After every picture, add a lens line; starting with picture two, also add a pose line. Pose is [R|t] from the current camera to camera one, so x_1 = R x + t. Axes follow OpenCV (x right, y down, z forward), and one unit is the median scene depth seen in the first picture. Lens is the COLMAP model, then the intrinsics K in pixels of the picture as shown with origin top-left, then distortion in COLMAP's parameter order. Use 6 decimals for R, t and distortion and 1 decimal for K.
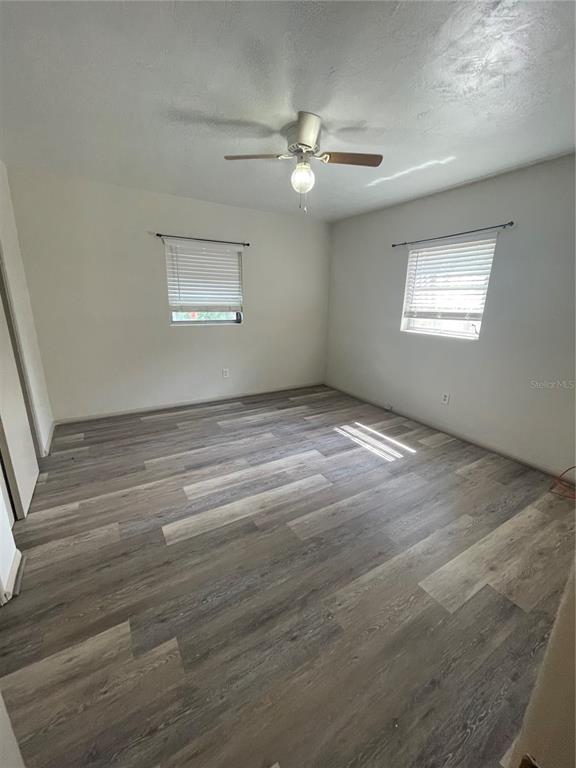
lens RADIAL K [[306.7, 0, 288.0], [0, 306.7, 384.0], [0, 0, 1]] dist [0.026639, 0.000166]
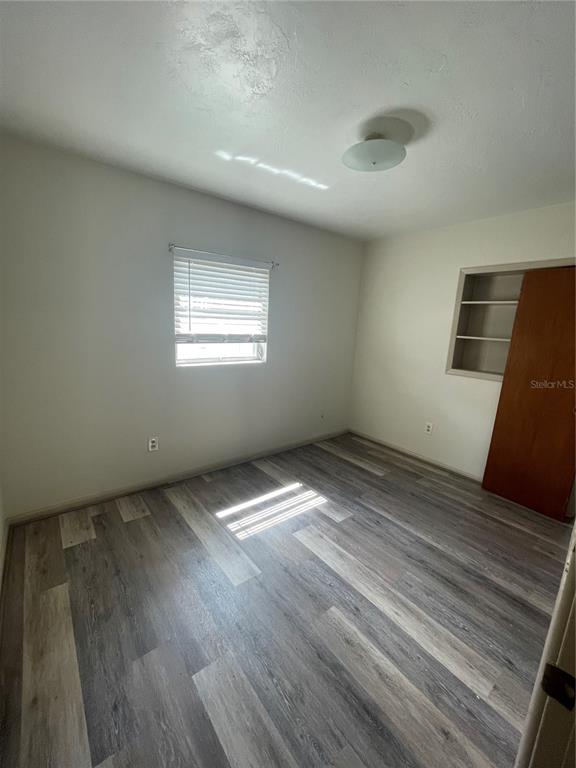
lens RADIAL K [[306.7, 0, 288.0], [0, 306.7, 384.0], [0, 0, 1]] dist [0.026639, 0.000166]
pose [[-0.128162, -0.164600, 0.977999, -0.391854], [0.259035, 0.946344, 0.193218, -0.223653], [-0.957327, 0.278099, -0.078649, 0.929981]]
